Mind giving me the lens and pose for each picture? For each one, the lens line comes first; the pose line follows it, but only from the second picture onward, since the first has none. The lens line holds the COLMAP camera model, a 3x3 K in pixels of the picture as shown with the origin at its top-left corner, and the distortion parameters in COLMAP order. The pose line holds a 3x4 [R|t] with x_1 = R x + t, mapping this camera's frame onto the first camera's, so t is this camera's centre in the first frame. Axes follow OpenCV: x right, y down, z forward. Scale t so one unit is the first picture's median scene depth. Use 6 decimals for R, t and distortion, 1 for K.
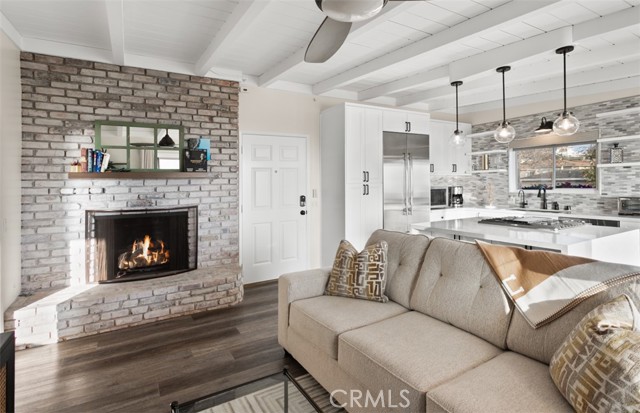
lens RADIAL K [[342.0, 0, 299.5], [0, 342.0, 185.7], [0, 0, 1]] dist [0.004777, 0.000802]
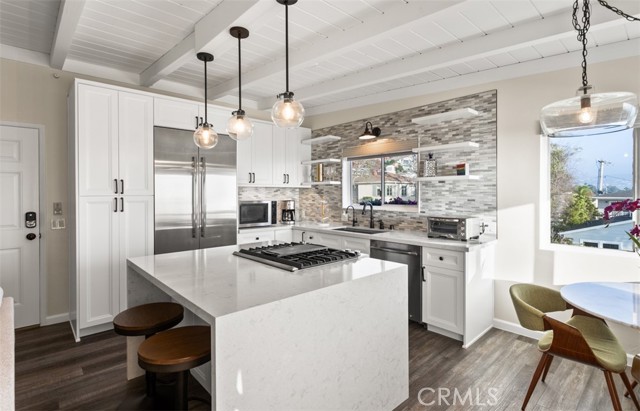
lens RADIAL K [[334.3, 0, 302.2], [0, 334.3, 191.6], [0, 0, 1]] dist [-0.000674, -0.000130]
pose [[0.979805, 0.016656, 0.199261, 0.386422], [-0.014925, 0.999837, -0.010183, -0.013061], [-0.199398, 0.007004, 0.979894, 0.212721]]
